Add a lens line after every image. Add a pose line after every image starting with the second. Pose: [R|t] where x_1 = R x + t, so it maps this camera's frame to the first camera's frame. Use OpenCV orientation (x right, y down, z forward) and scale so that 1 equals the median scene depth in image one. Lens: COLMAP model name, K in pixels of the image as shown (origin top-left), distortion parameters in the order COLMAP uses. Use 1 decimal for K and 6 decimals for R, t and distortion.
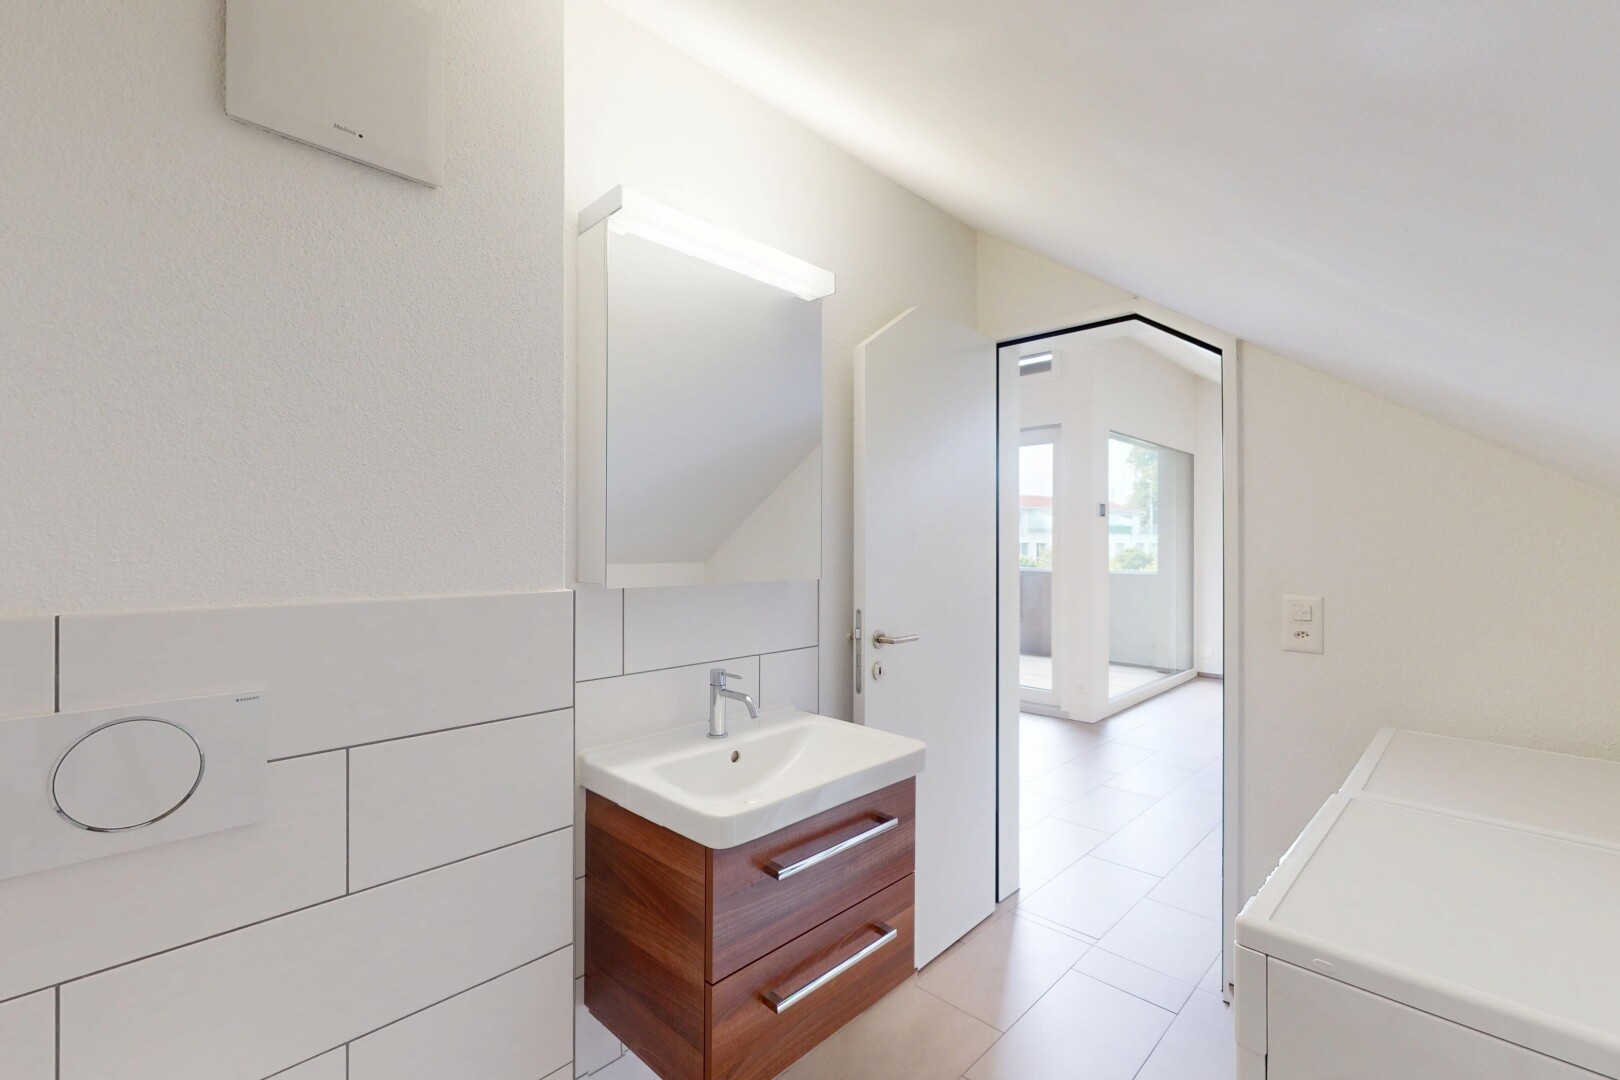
lens RADIAL K [[703.4, 0, 812.0], [0, 703.4, 544.6], [0, 0, 1]] dist [-0.000389, 0.000628]
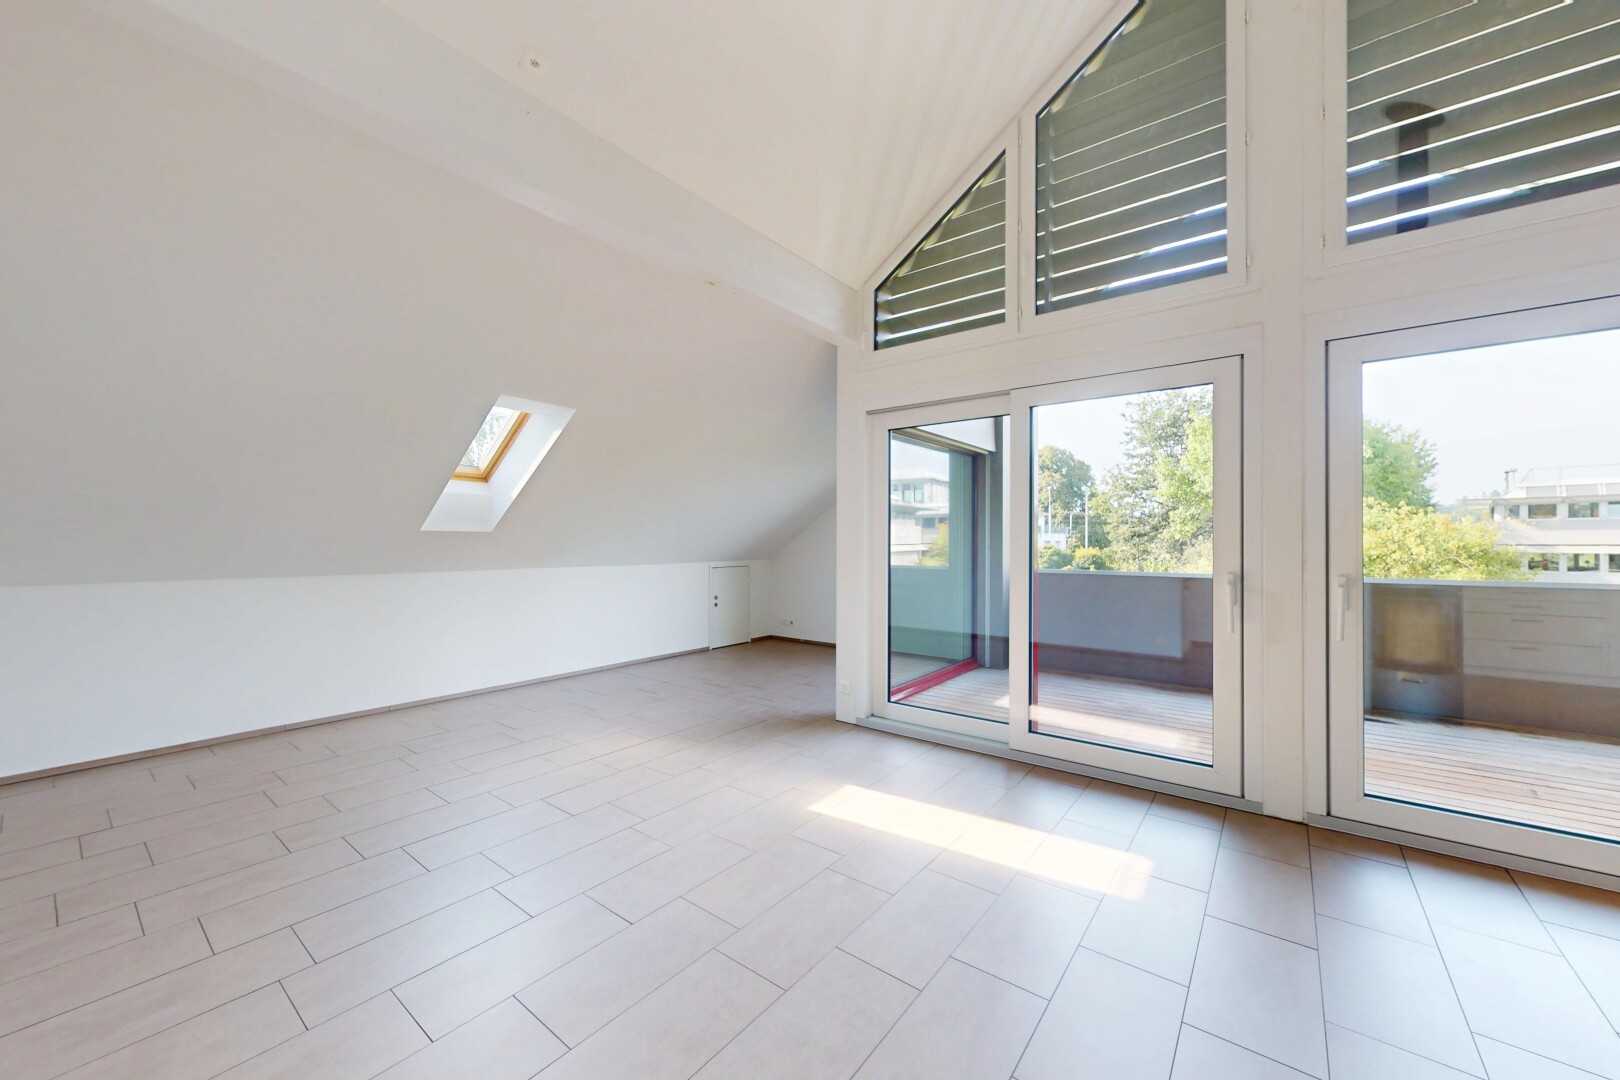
lens RADIAL K [[612.7, 0, 803.7], [0, 612.7, 540.4], [0, 0, 1]] dist [-0.000009, -0.000064]
pose [[0.898729, -0.000790, 0.438504, -0.165252], [-0.002408, 0.999974, 0.006737, -0.003499], [-0.438498, -0.007110, 0.898704, 0.440883]]
